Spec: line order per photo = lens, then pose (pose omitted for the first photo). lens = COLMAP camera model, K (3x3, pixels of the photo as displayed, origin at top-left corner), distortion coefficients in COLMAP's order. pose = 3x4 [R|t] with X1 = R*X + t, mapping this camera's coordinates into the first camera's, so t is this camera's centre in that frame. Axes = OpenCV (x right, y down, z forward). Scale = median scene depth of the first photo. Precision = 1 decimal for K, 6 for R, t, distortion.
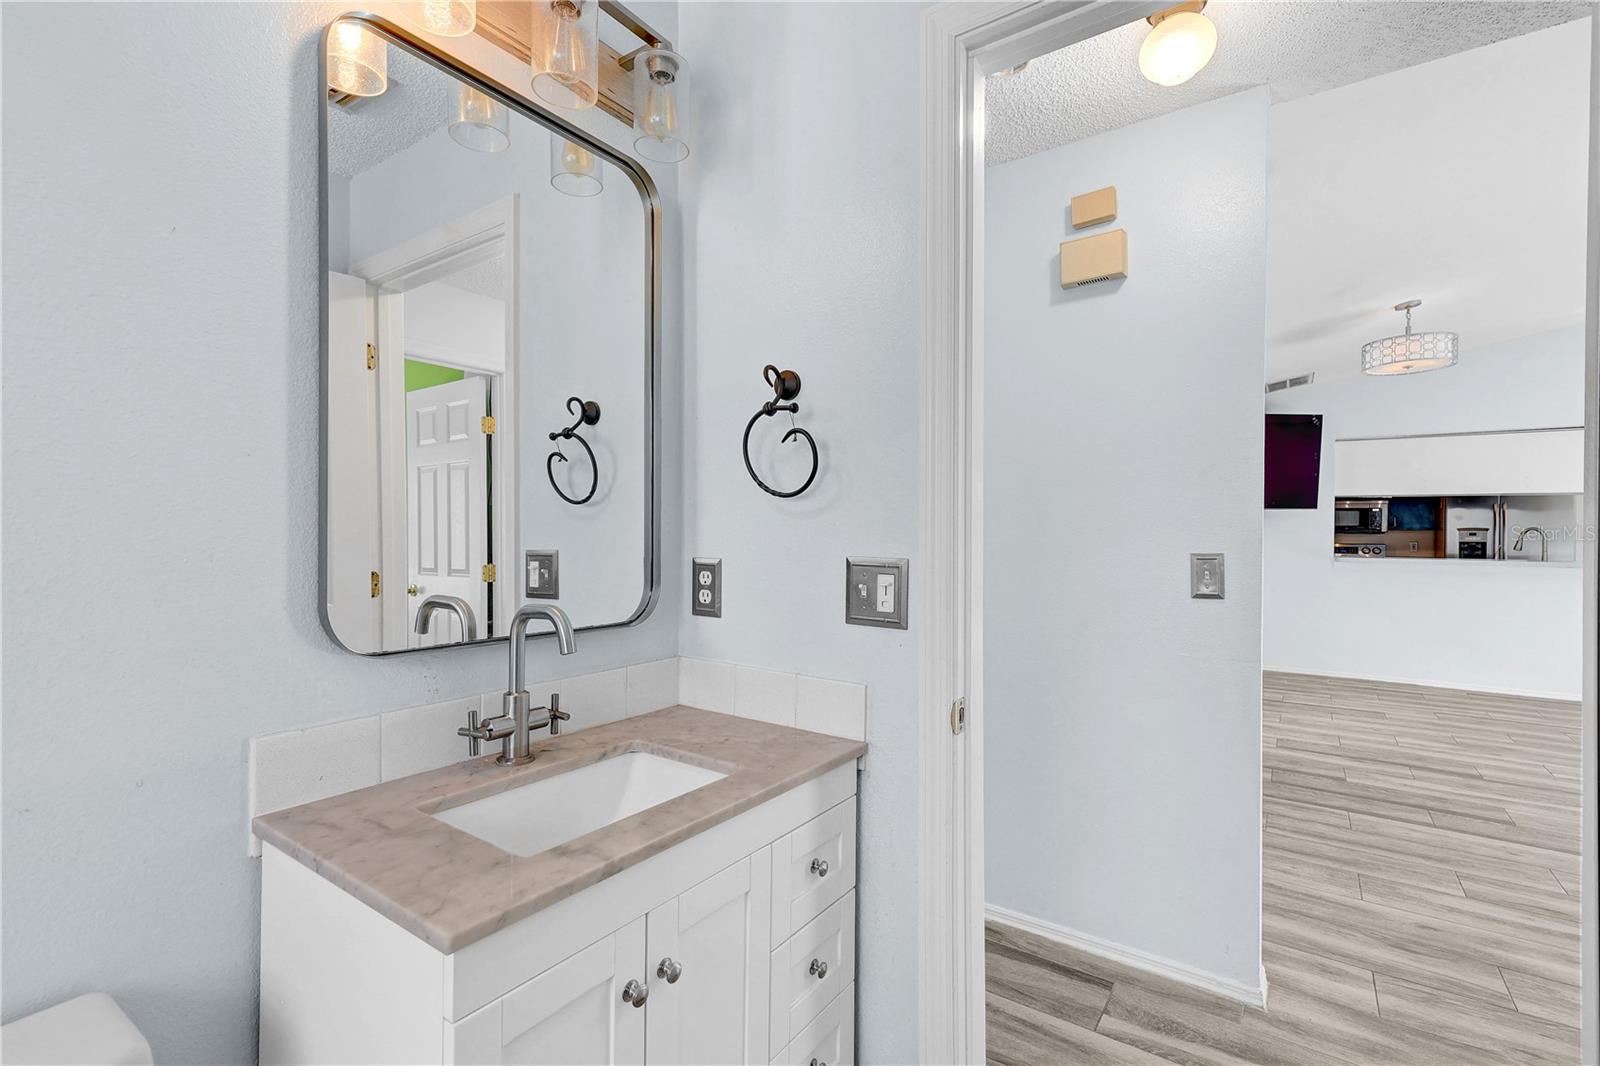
lens RADIAL K [[728.8, 0, 802.4], [0, 728.8, 531.0], [0, 0, 1]] dist [-0.001903, 0.003732]
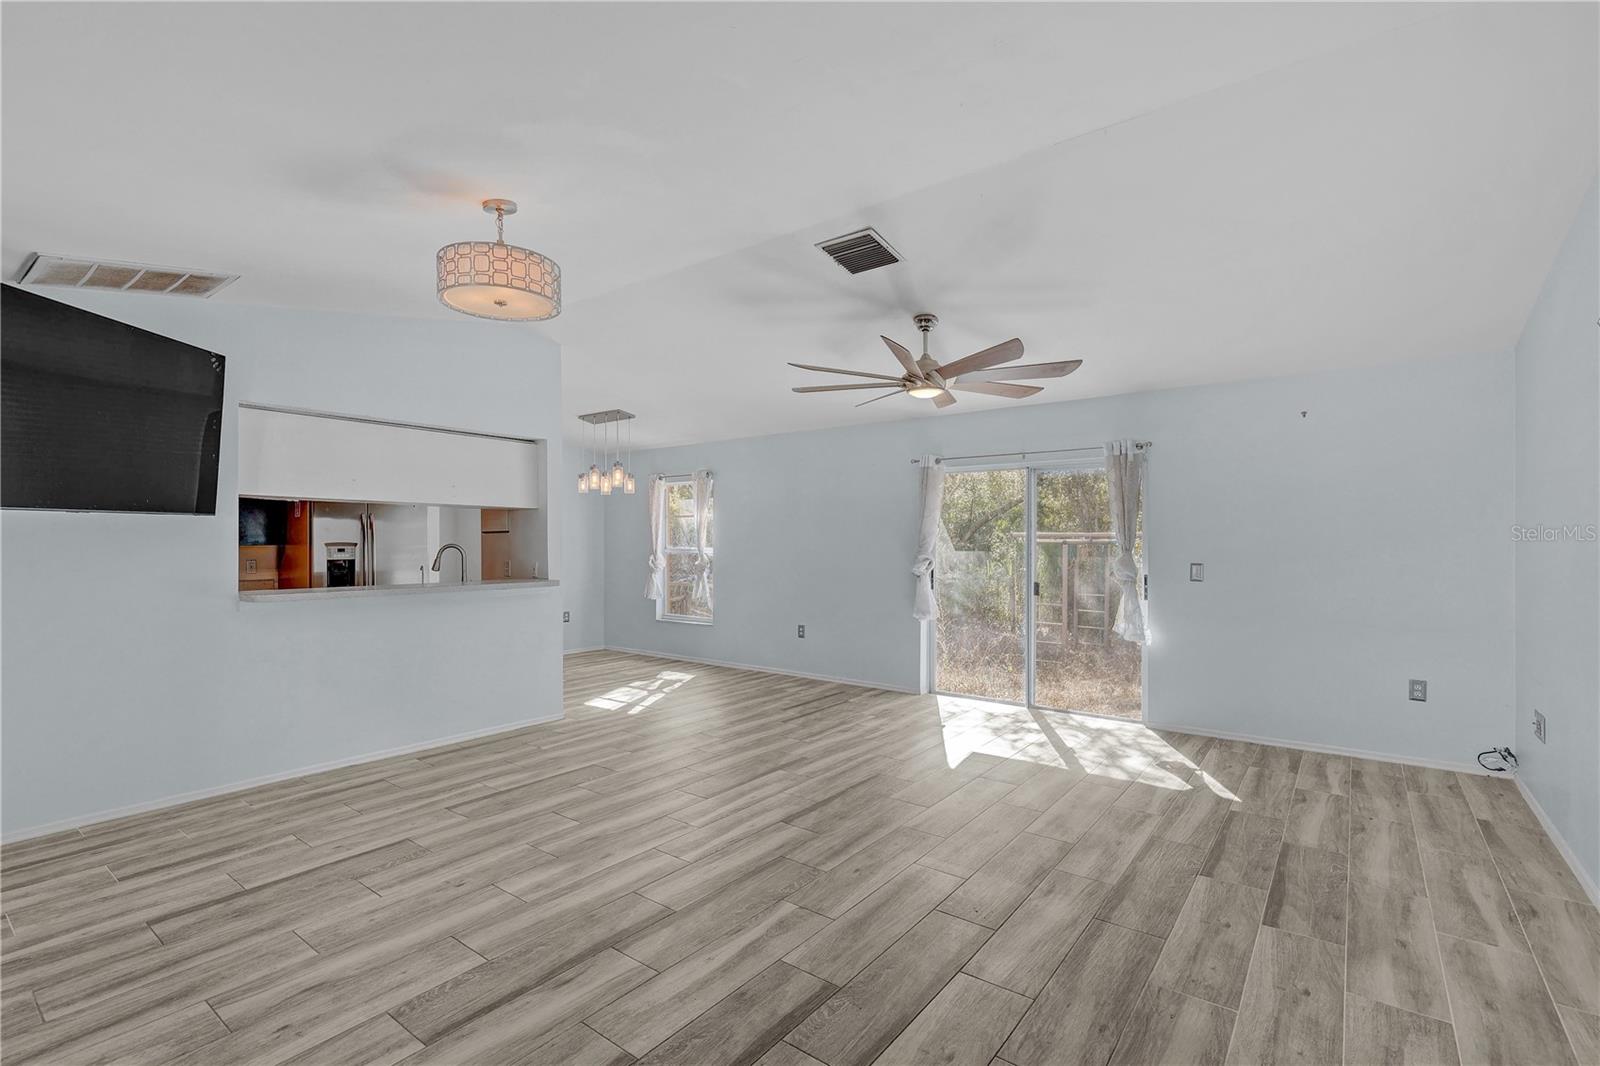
lens RADIAL K [[728.8, 0, 813.0], [0, 728.8, 535.7], [0, 0, 1]] dist [-0.001903, 0.003732]
pose [[0.041603, -0.002057, 0.999132, 0.141753], [0.001345, 0.999997, 0.002003, -0.014466], [-0.999133, 0.001261, 0.041605, 0.499552]]
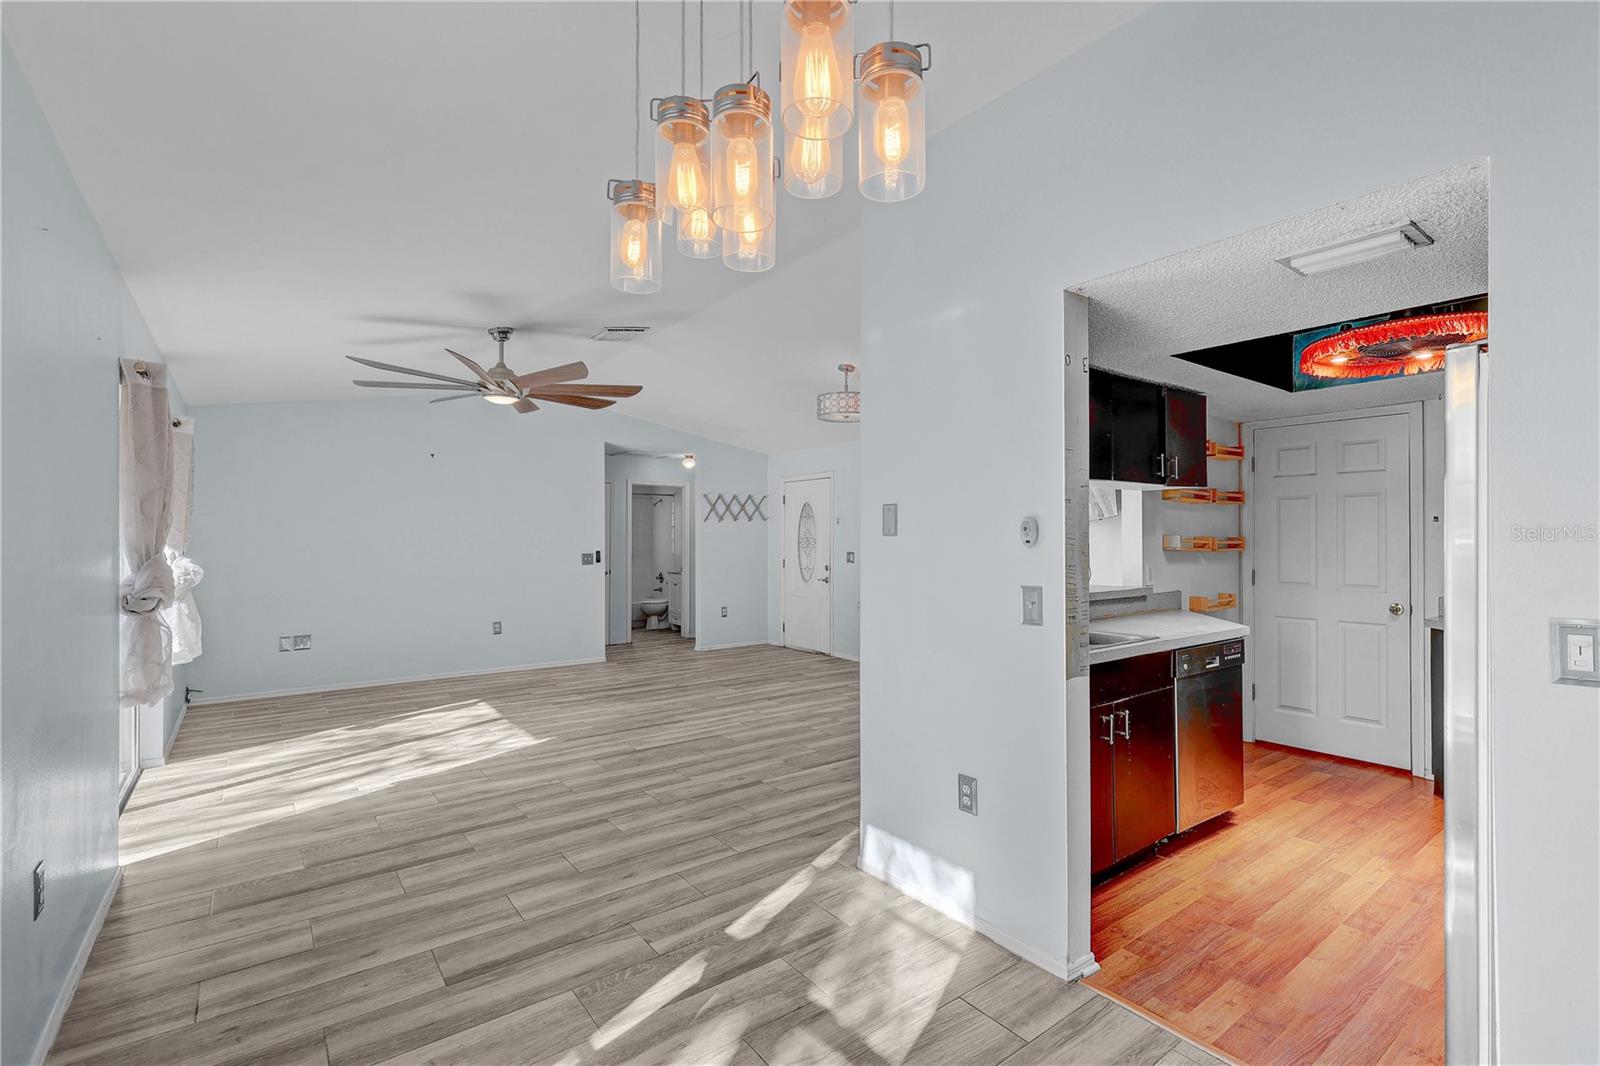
lens RADIAL K [[728.8, 0, 803.9], [0, 728.8, 532.6], [0, 0, 1]] dist [-0.001903, 0.003732]
pose [[-0.319921, -0.015093, -0.947324, 1.452493], [0.000376, 0.999871, -0.016057, -0.002362], [0.947444, -0.005493, -0.319874, 0.950681]]
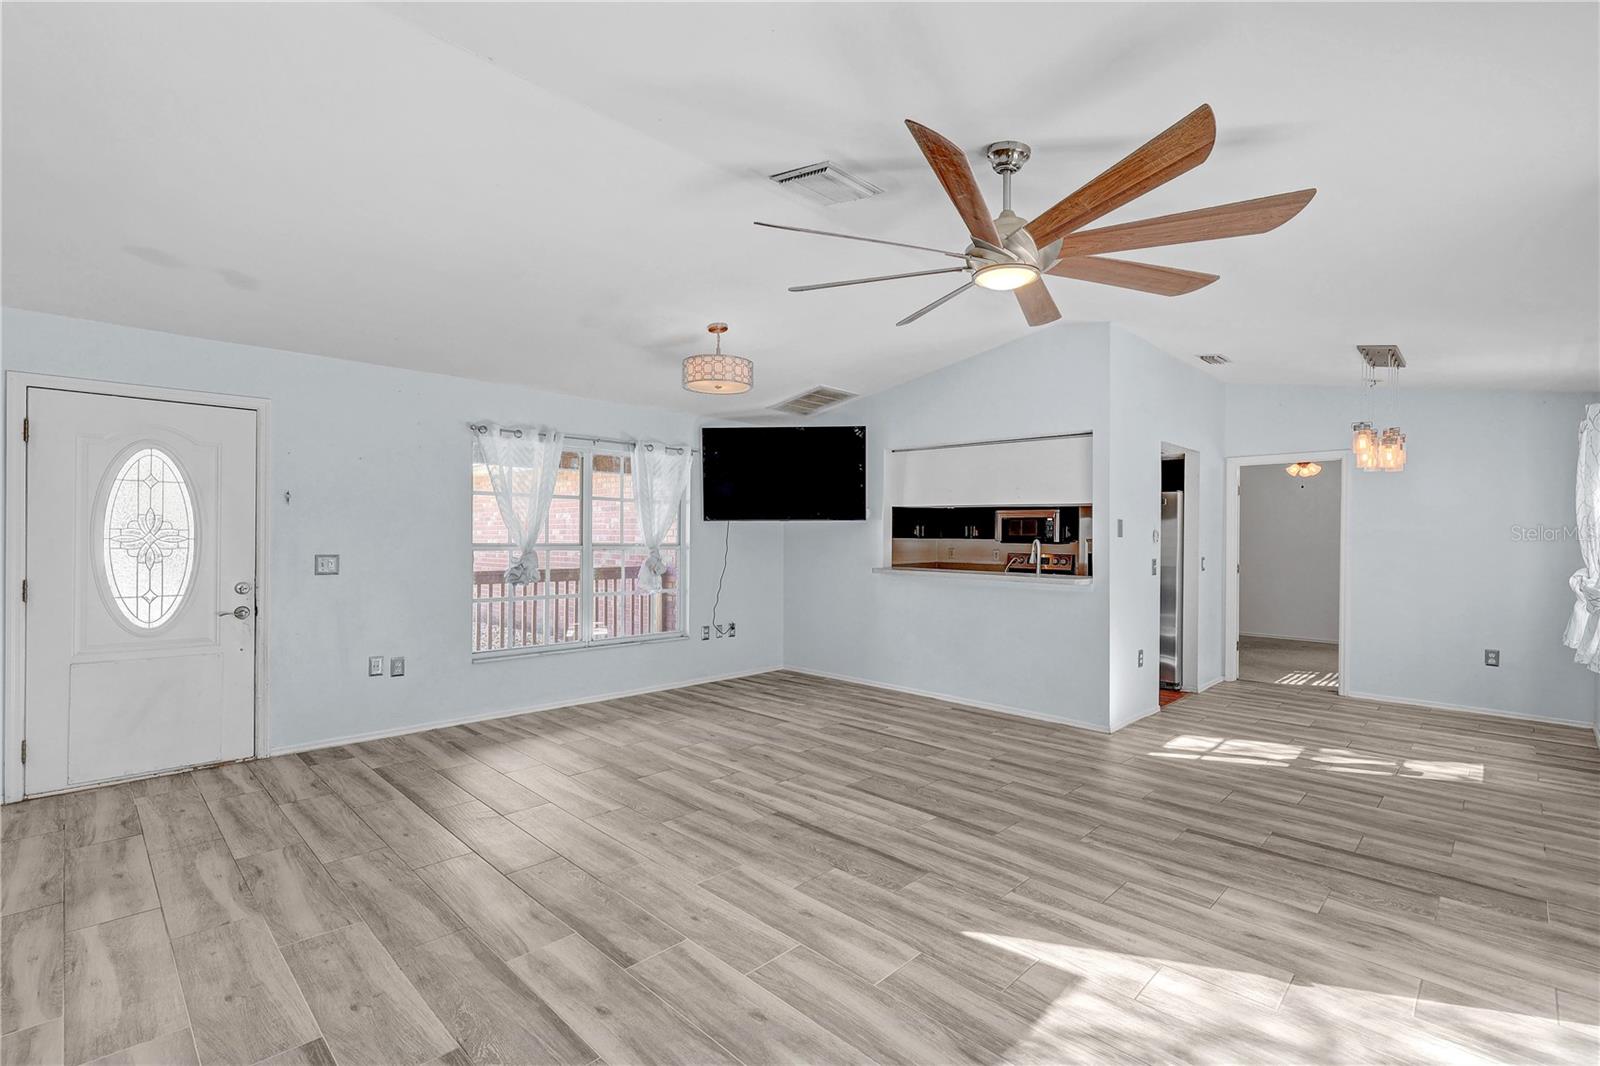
lens RADIAL K [[728.8, 0, 809.9], [0, 728.8, 536.8], [0, 0, 1]] dist [-0.001903, 0.003732]
pose [[0.984936, 0.001645, -0.172911, 0.811840], [-0.001381, 0.999998, 0.001644, -0.009101], [0.172914, -0.001381, 0.984936, 0.000500]]
